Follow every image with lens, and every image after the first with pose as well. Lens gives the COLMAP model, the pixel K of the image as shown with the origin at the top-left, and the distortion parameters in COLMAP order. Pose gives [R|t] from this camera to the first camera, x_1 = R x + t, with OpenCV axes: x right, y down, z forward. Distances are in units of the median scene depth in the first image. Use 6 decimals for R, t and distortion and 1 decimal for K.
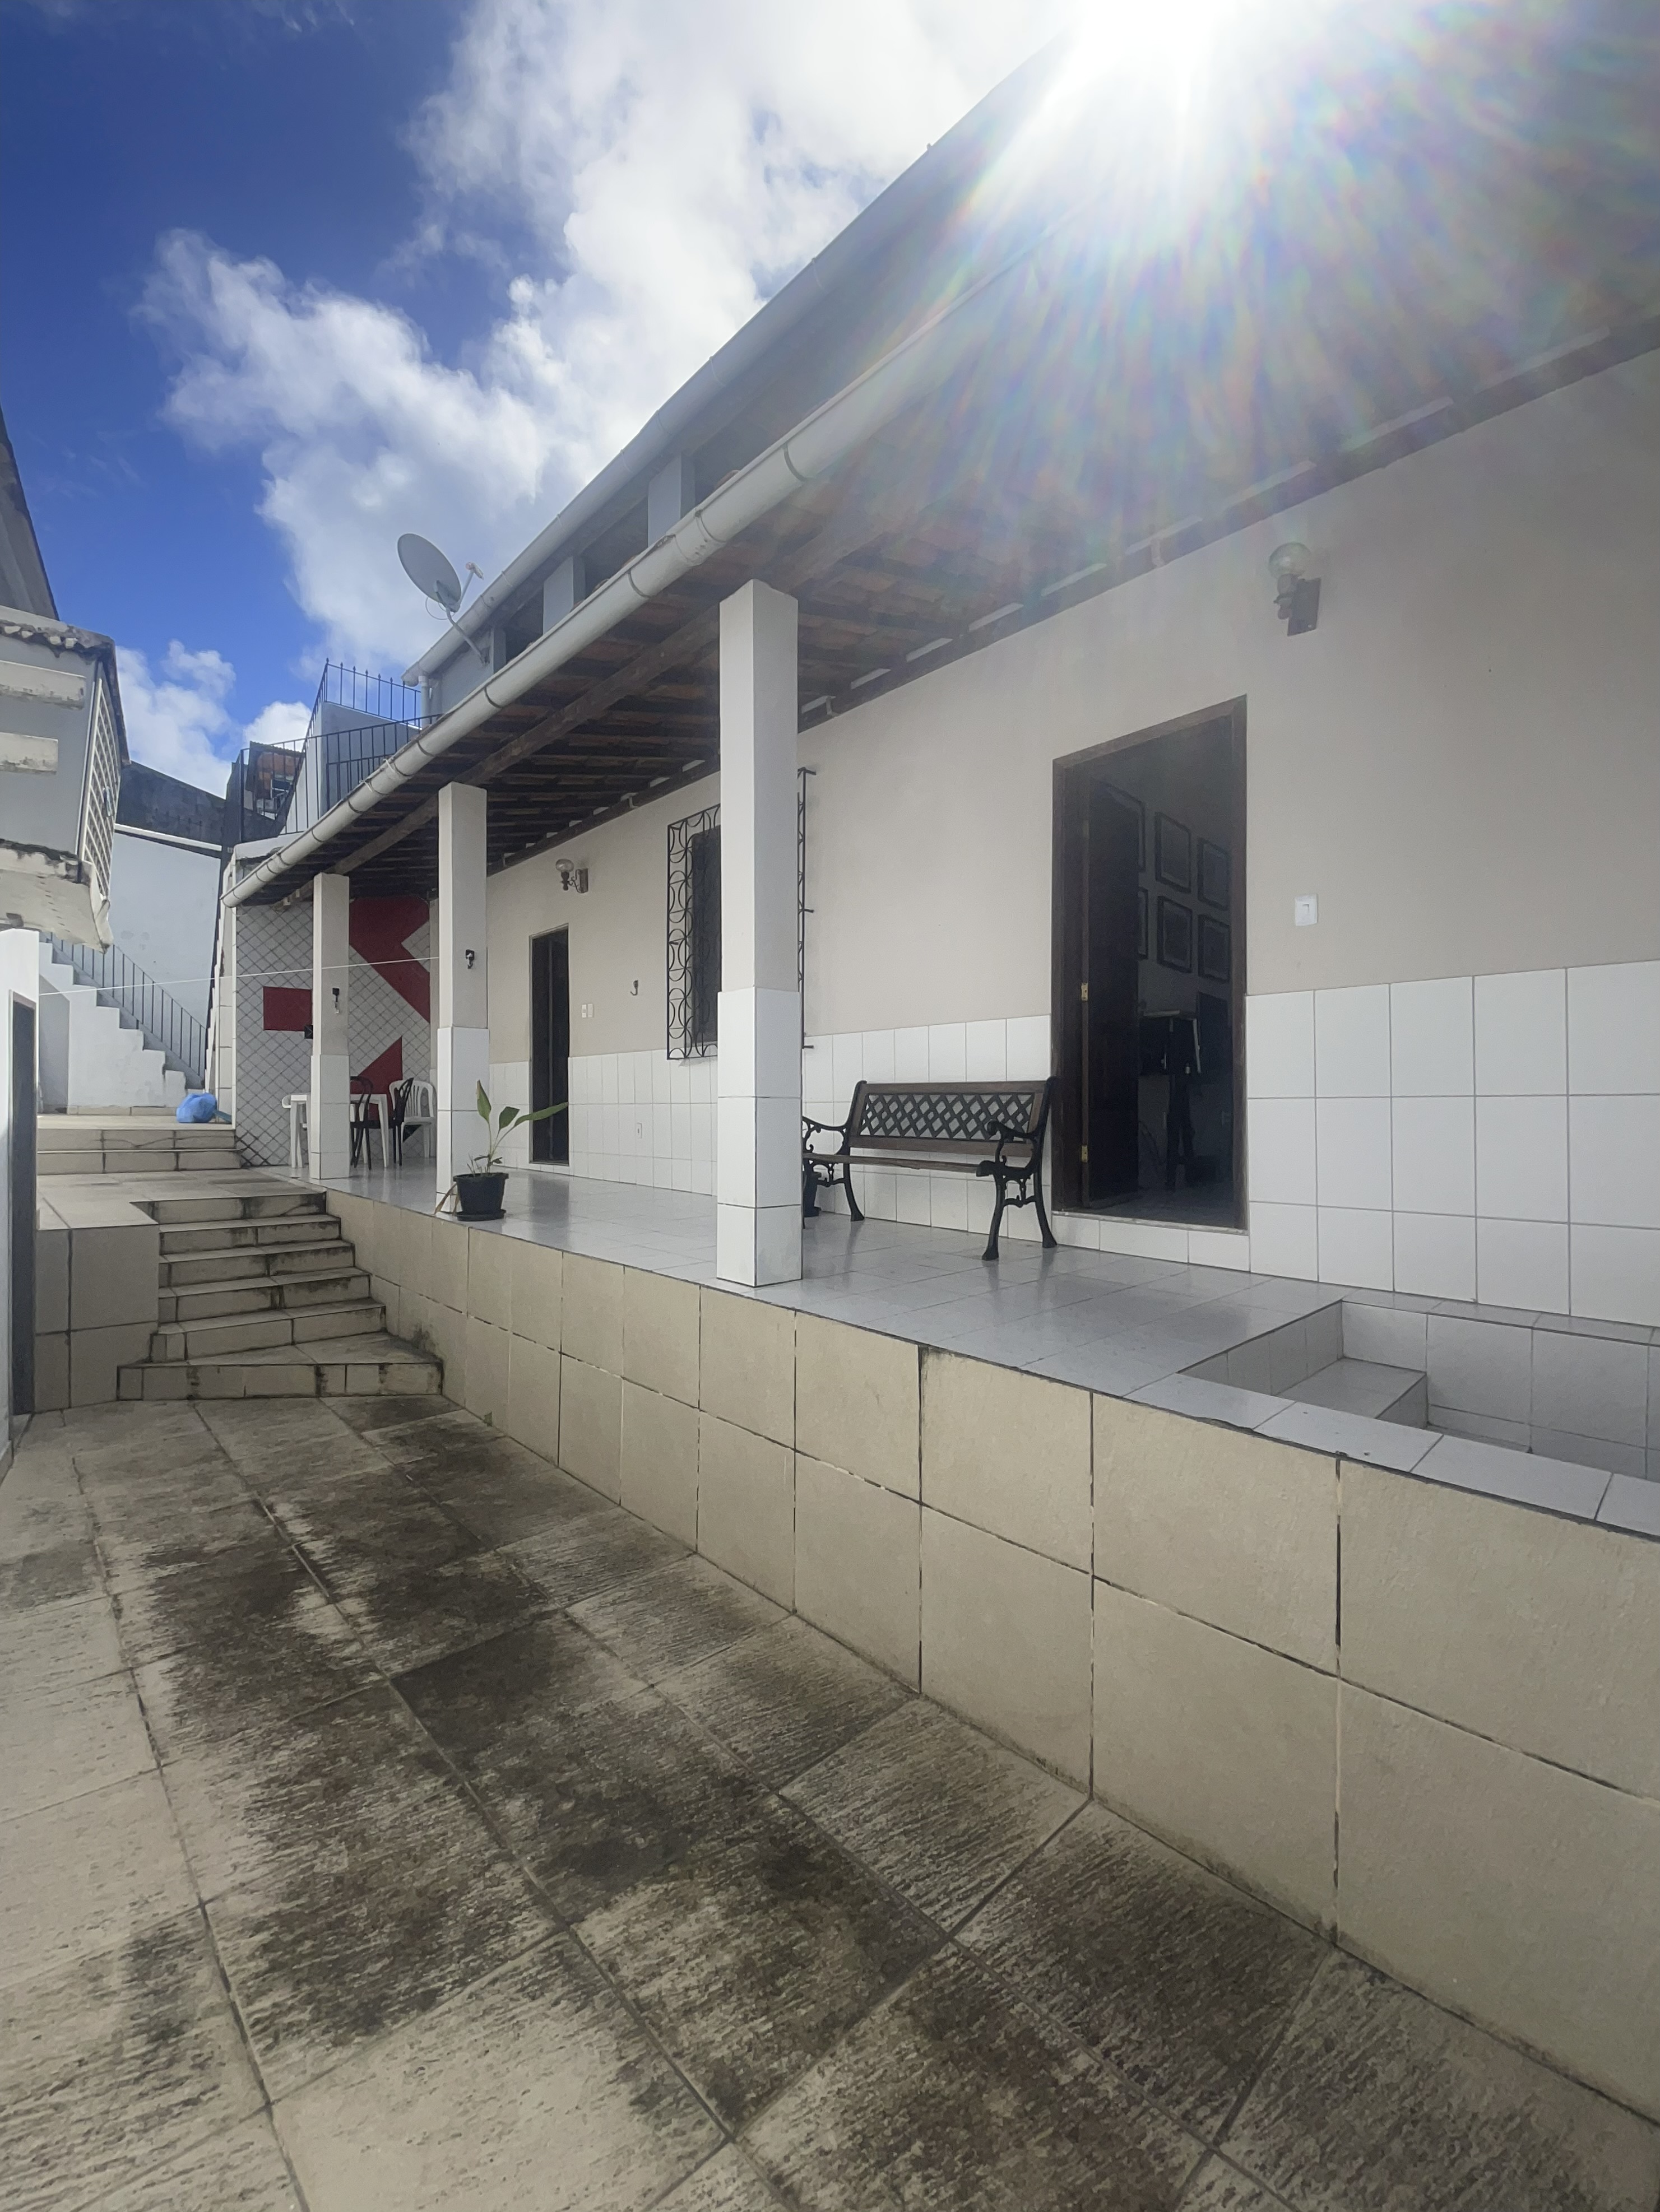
lens RADIAL K [[894.1, 0, 828.2], [0, 894.1, 1098.1], [0, 0, 1]] dist [0.016714, -0.015617]
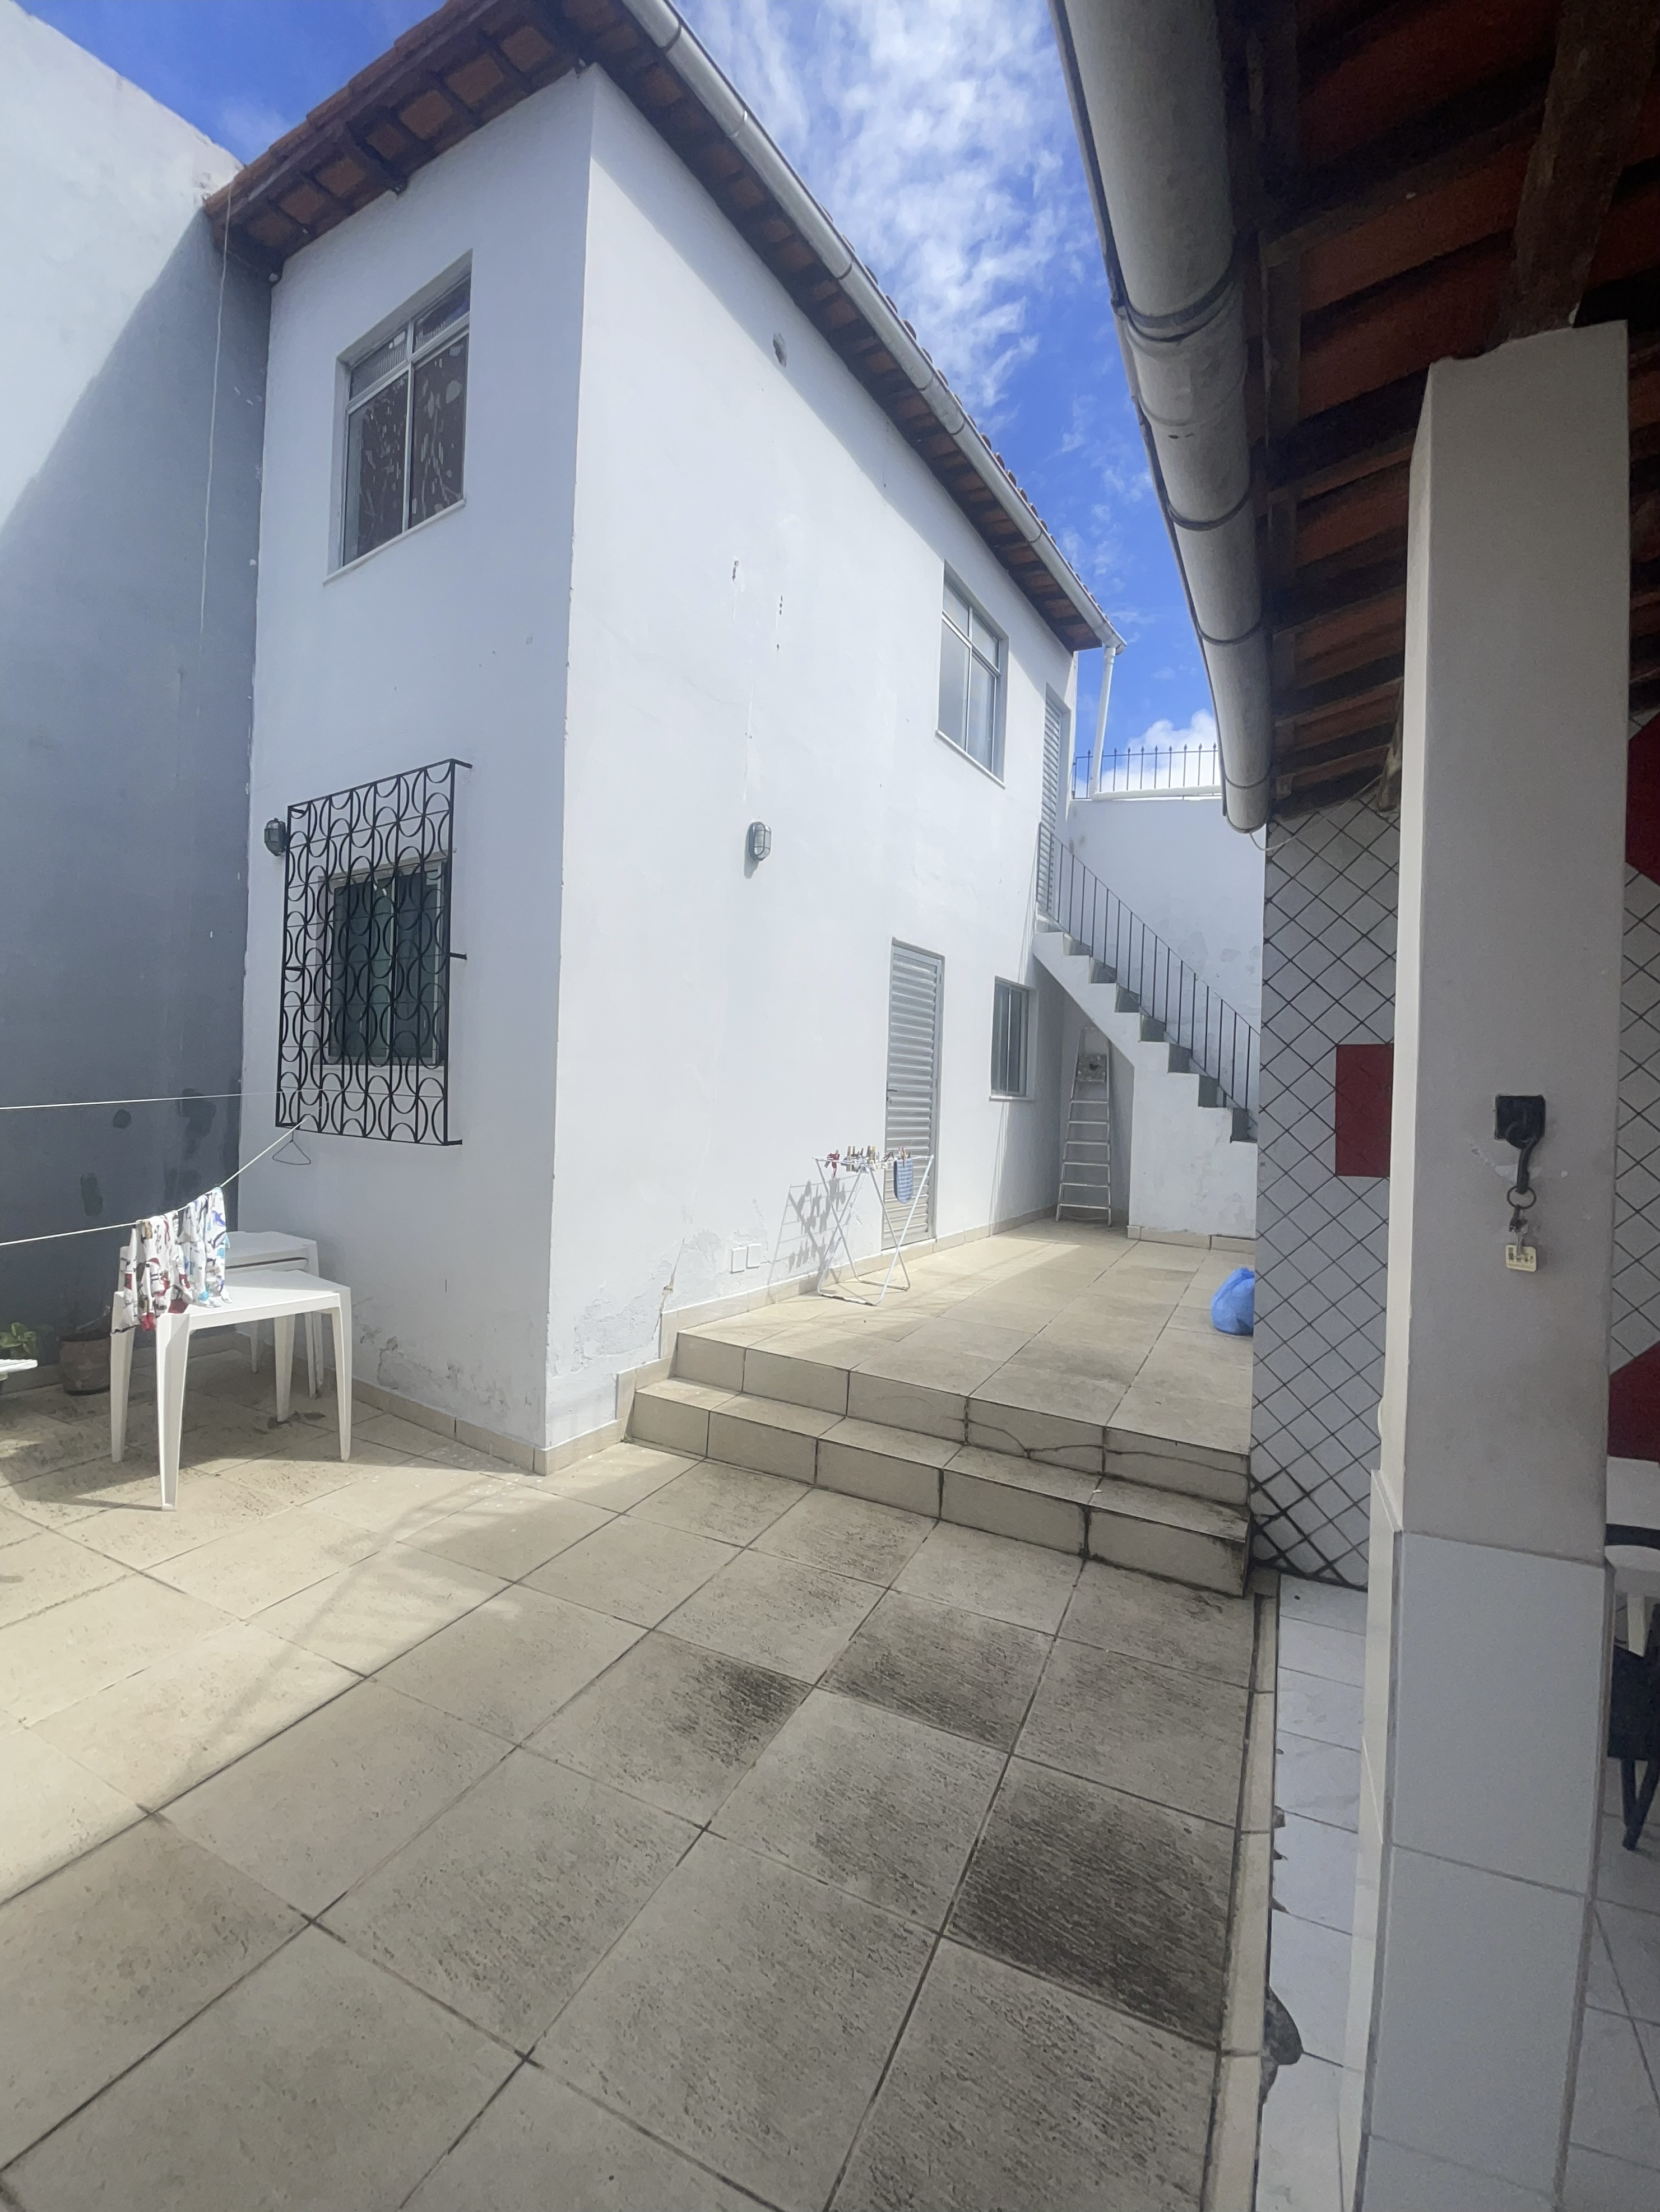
lens RADIAL K [[894.1, 0, 828.2], [0, 894.1, 1098.1], [0, 0, 1]] dist [0.016714, -0.015617]
pose [[0.334191, 0.009522, -0.942457, -1.069305], [-0.020083, 0.999794, 0.002980, -0.290366], [0.942292, 0.017931, 0.334313, 2.017955]]
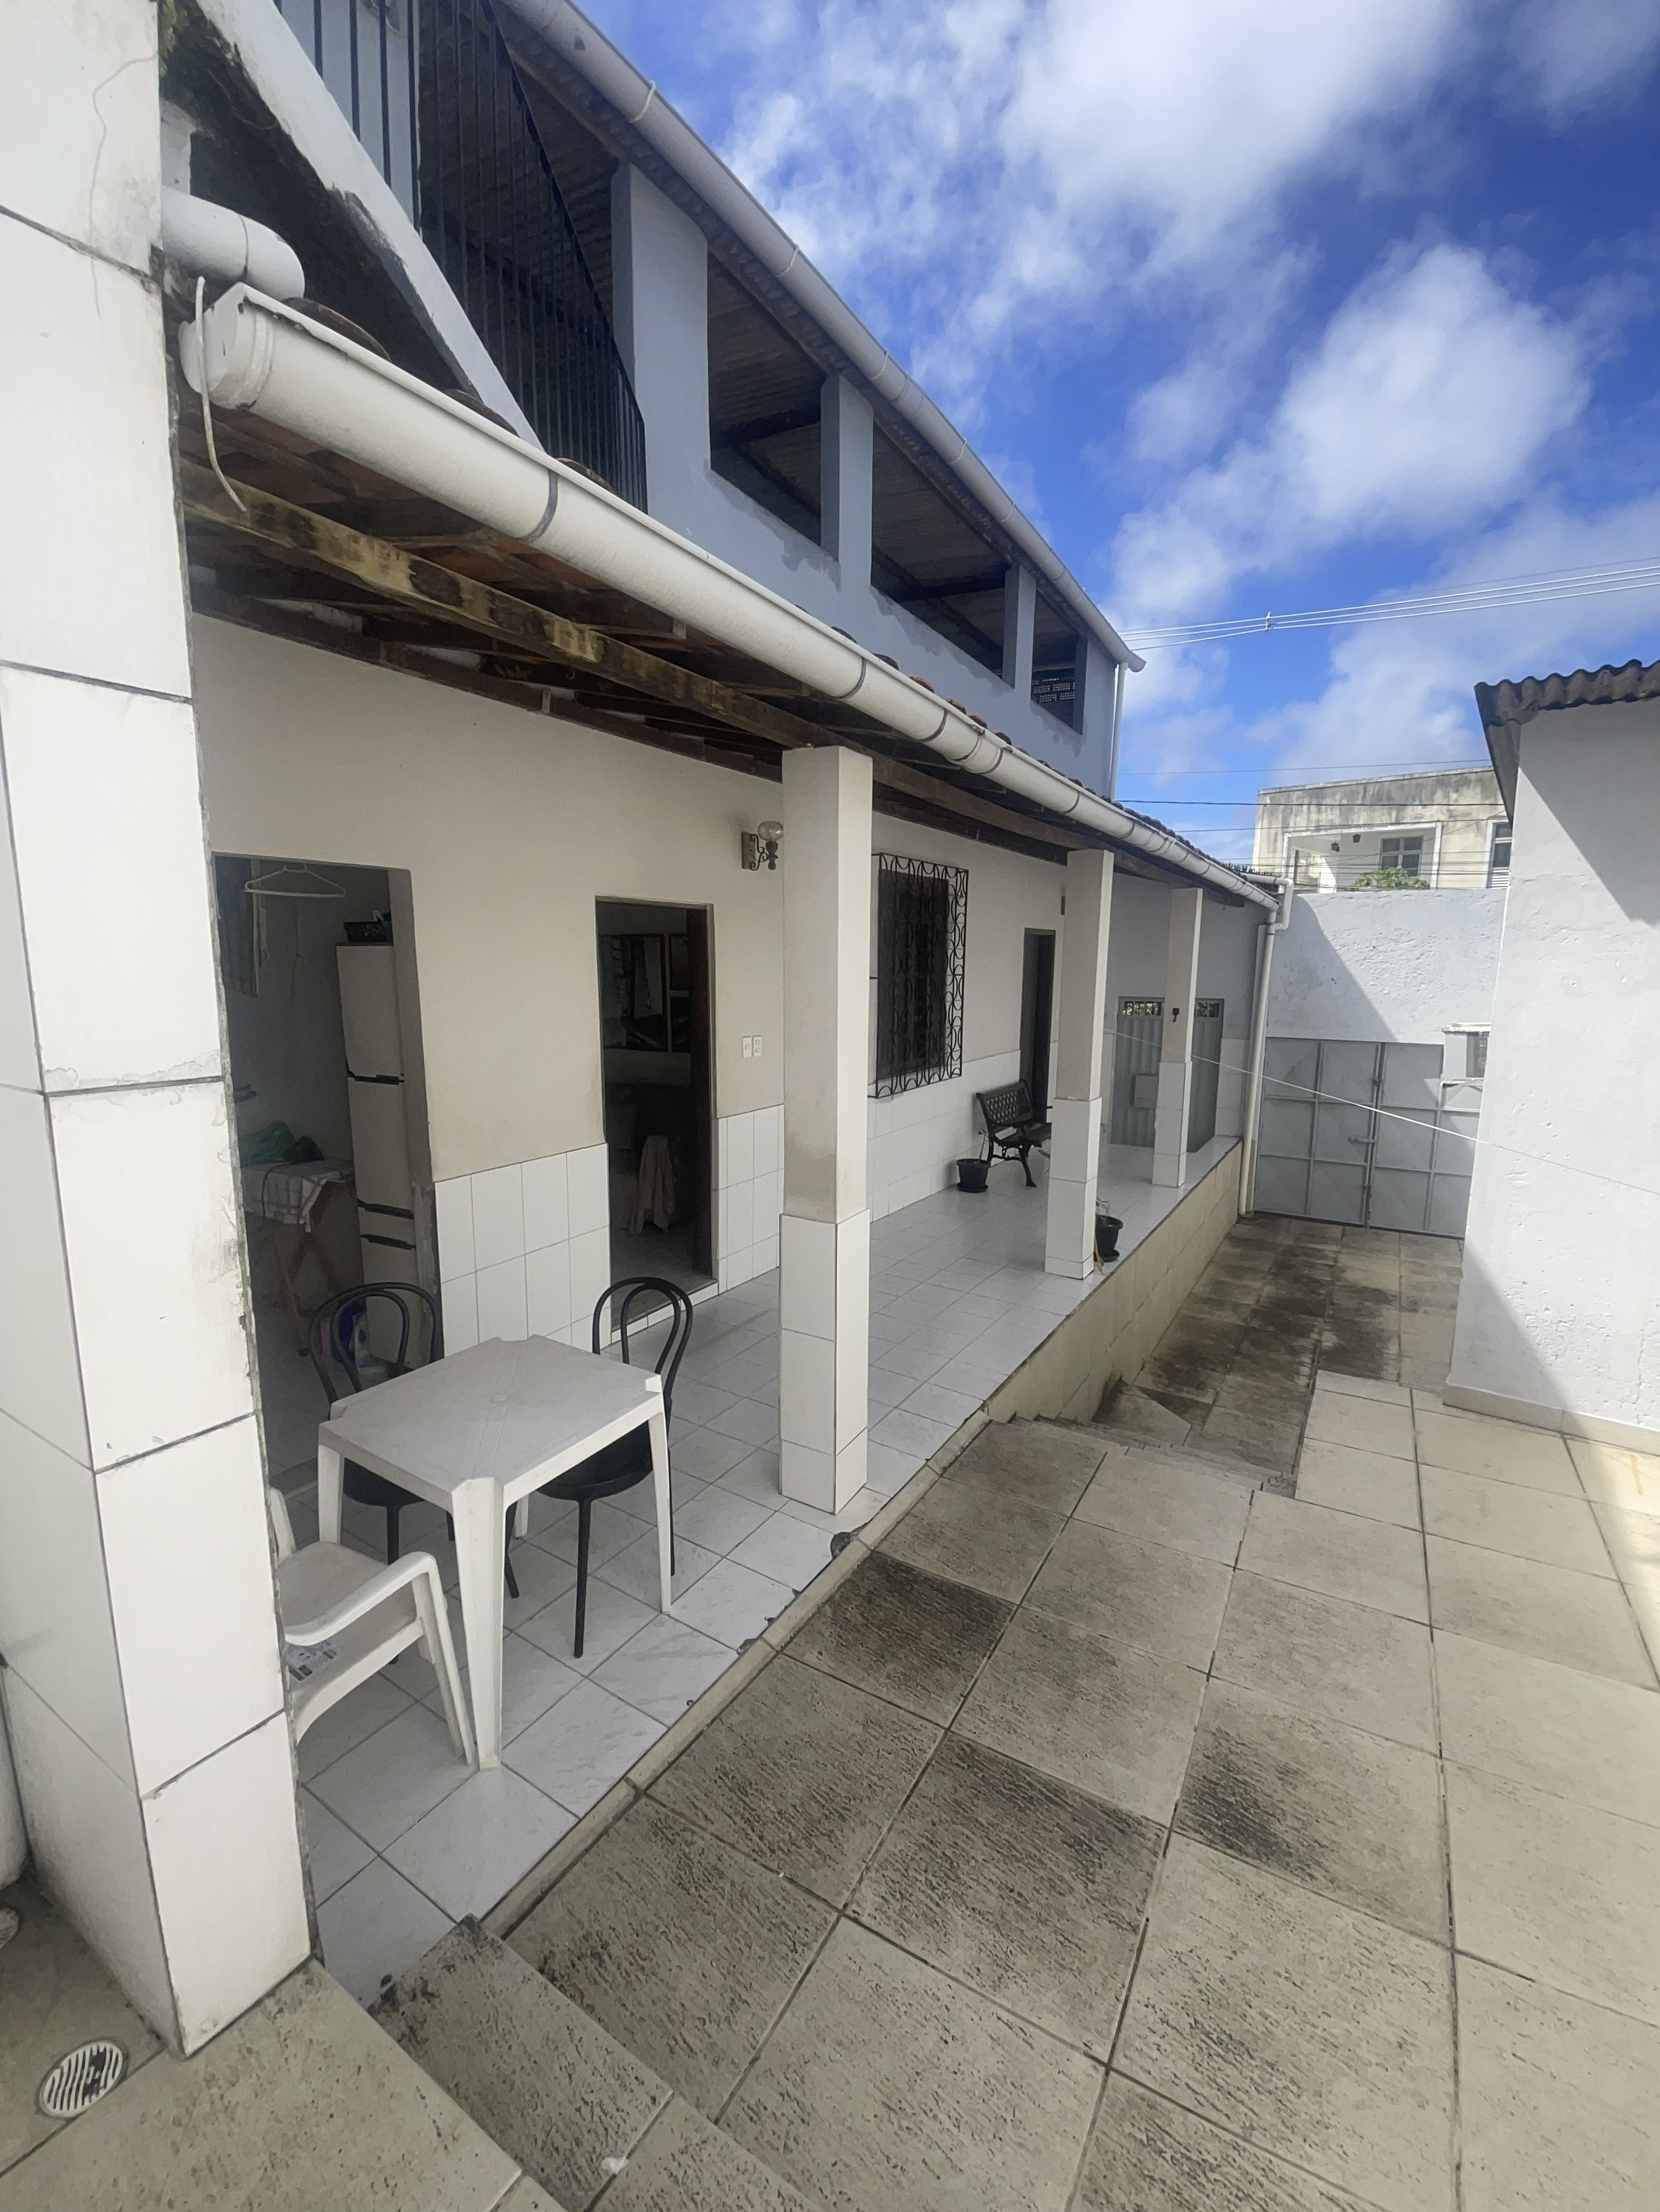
lens RADIAL K [[894.1, 0, 828.2], [0, 894.1, 1098.1], [0, 0, 1]] dist [0.016714, -0.015617]
pose [[-0.245279, -0.150302, 0.957730, -2.260646], [-0.016359, 0.988410, 0.150927, -0.388633], [-0.969314, 0.021351, -0.244895, 2.650640]]
